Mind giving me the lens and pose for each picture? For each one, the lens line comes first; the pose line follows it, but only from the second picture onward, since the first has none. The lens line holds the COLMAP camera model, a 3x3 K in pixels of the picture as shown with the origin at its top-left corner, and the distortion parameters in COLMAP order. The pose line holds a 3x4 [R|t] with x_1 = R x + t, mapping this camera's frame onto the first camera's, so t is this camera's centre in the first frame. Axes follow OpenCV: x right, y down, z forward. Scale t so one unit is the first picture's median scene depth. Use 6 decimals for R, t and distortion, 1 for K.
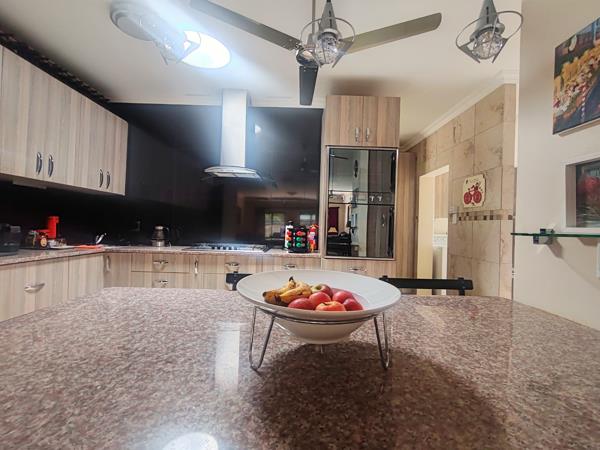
lens RADIAL K [[272.9, 0, 300.0], [0, 272.9, 225.0], [0, 0, 1]] dist [-0.000602, -0.000303]
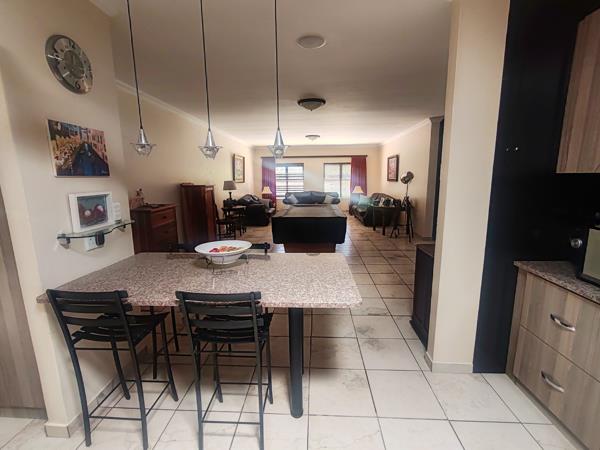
lens RADIAL K [[272.9, 0, 300.0], [0, 272.9, 225.0], [0, 0, 1]] dist [-0.000602, -0.000303]
pose [[-0.998244, -0.025719, 0.053353, -0.636245], [-0.015859, 0.983974, 0.177606, -0.369487], [-0.057066, 0.176448, -0.982654, 2.674607]]
